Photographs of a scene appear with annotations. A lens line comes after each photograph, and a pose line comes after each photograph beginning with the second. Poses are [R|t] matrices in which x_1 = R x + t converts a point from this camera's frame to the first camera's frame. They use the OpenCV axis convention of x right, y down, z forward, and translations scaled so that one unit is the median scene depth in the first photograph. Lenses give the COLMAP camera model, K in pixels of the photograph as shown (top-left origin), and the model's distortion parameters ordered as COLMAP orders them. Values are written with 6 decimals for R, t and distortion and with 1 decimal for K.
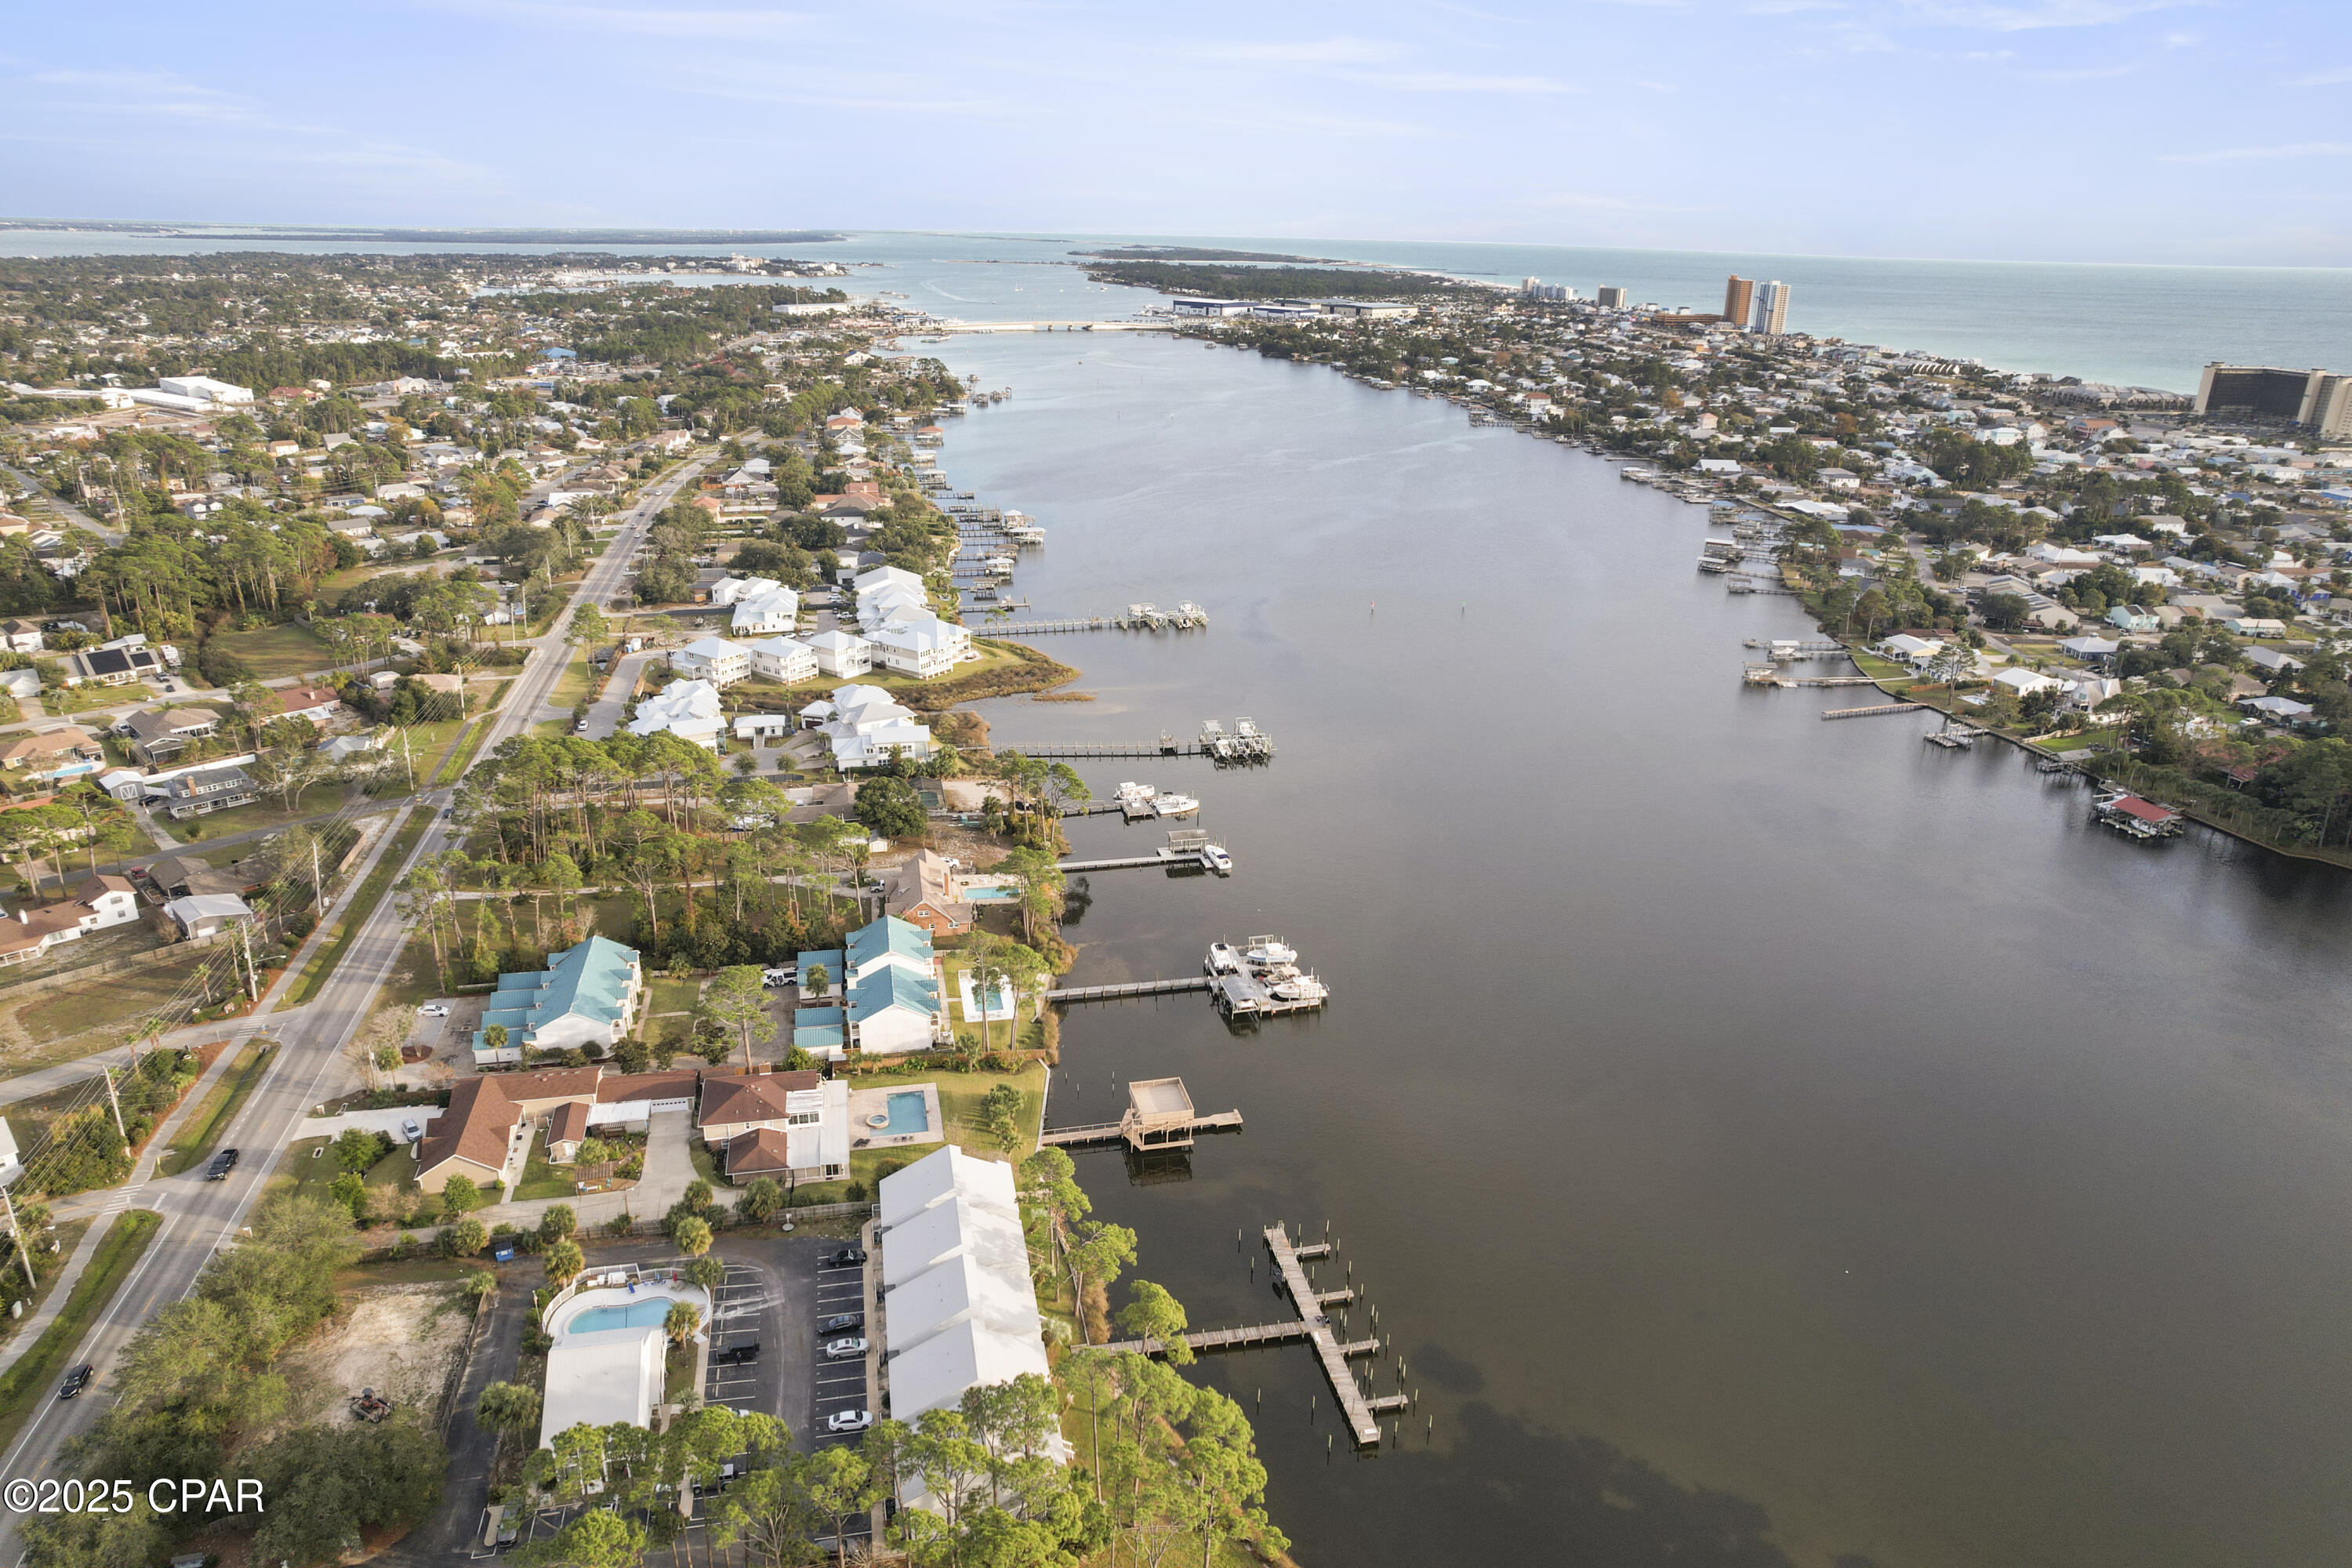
lens RADIAL K [[1485.8, 0, 1172.8], [0, 1485.8, 787.9], [0, 0, 1]] dist [-0.051061, 0.038797]
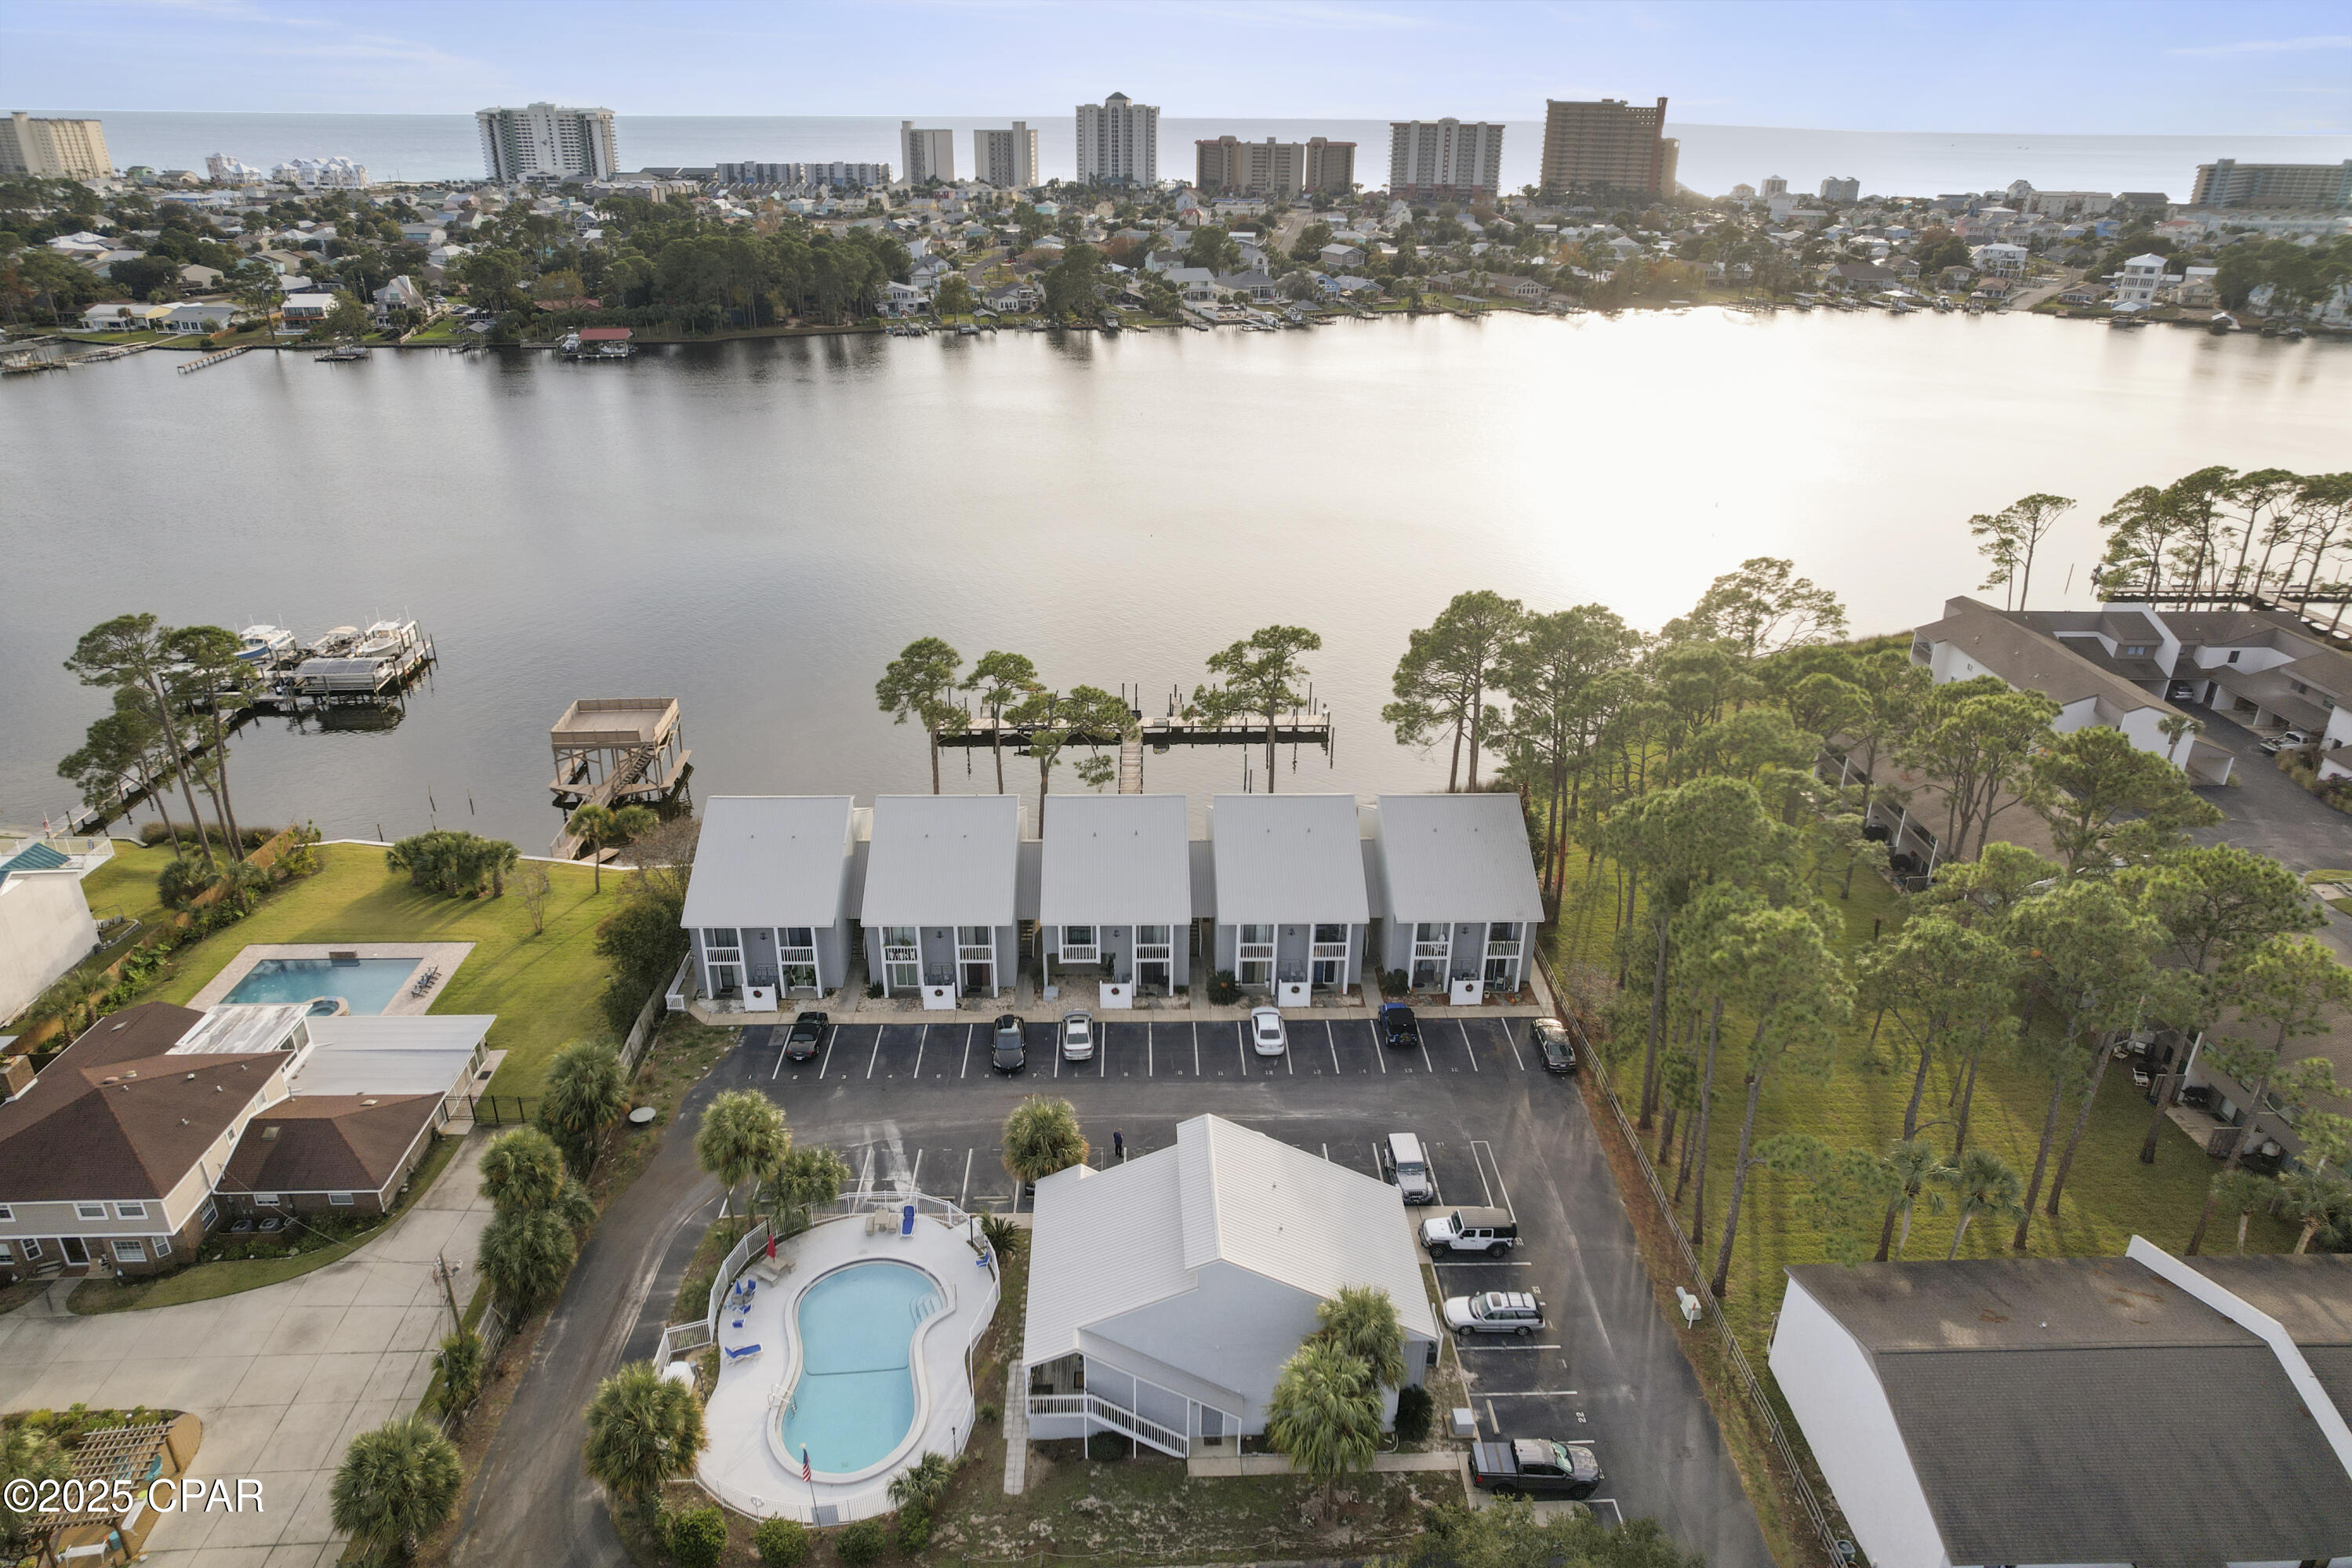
lens RADIAL K [[1485.8, 0, 1173.1], [0, 1485.8, 773.7], [0, 0, 1]] dist [-0.051061, 0.038797]
pose [[0.181638, -0.423685, 0.887411, -0.281659], [0.340062, 0.873809, 0.347586, 0.053889], [-0.922695, 0.238640, 0.302796, 0.341086]]
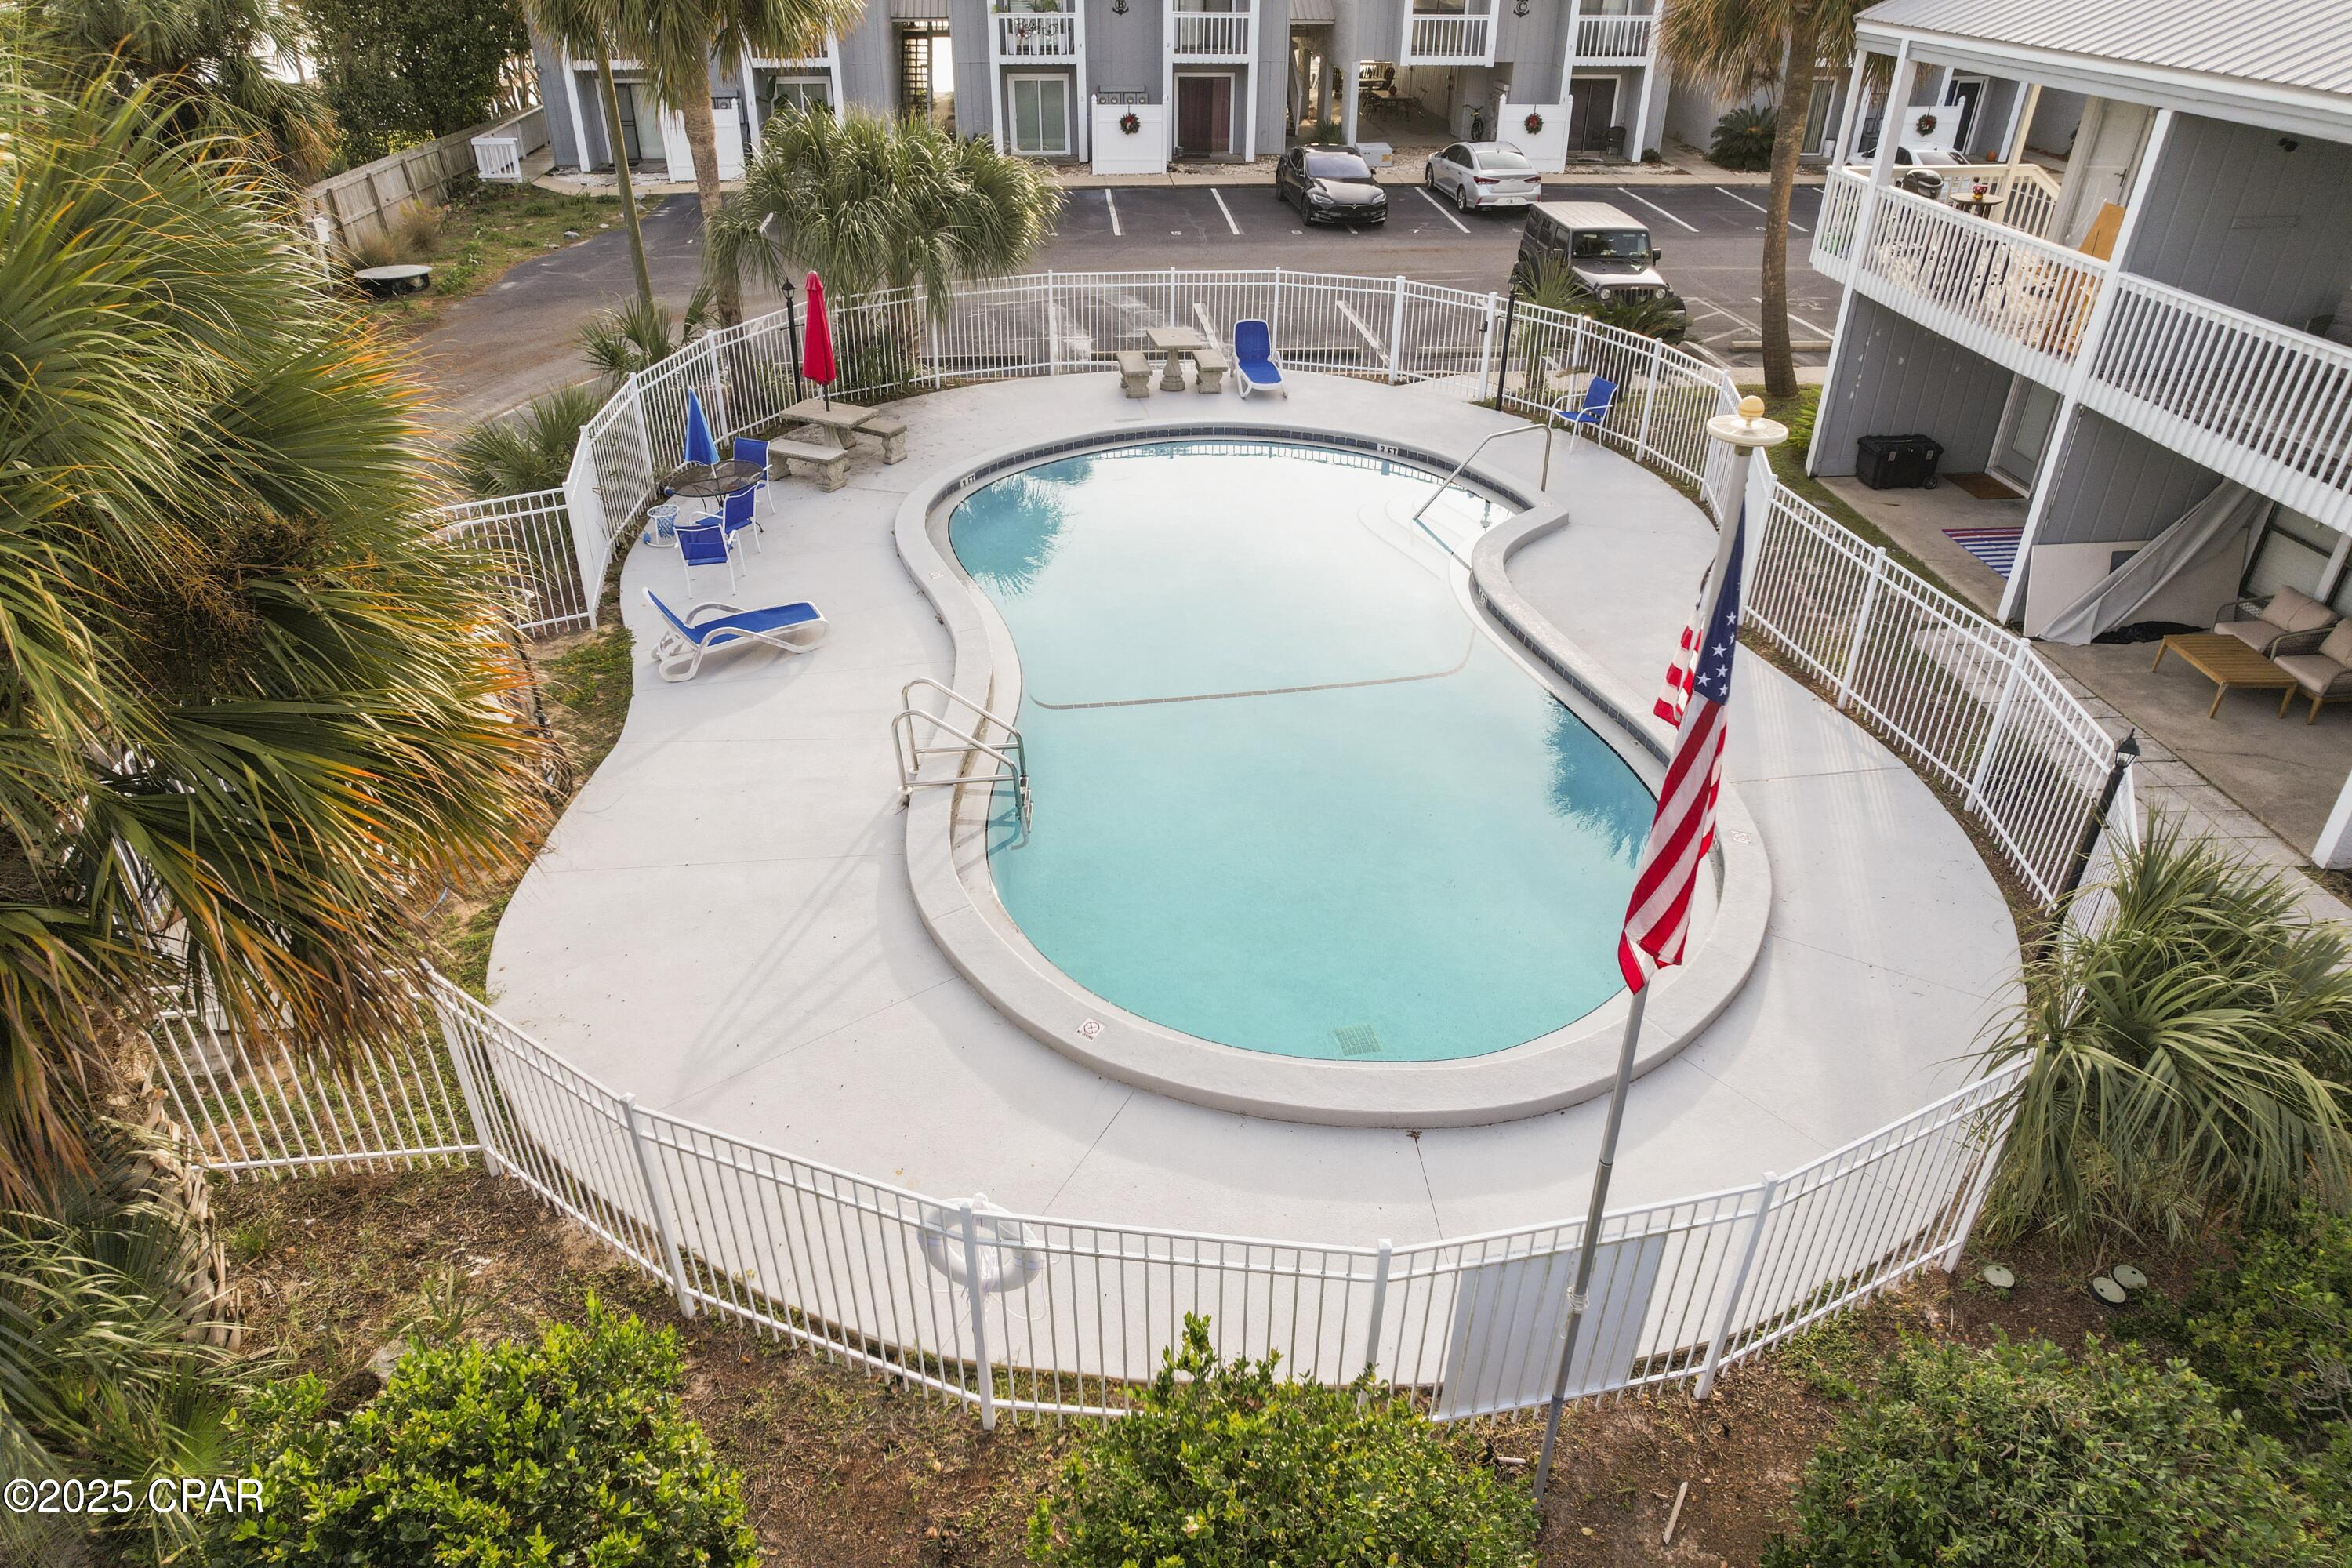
lens RADIAL K [[1485.8, 0, 1180.2], [0, 1485.8, 782.7], [0, 0, 1]] dist [-0.051061, 0.038797]
pose [[0.124069, -0.551419, 0.824951, -0.199325], [0.347598, 0.802847, 0.484367, 0.143931], [-0.929399, 0.226657, 0.291280, 0.434464]]
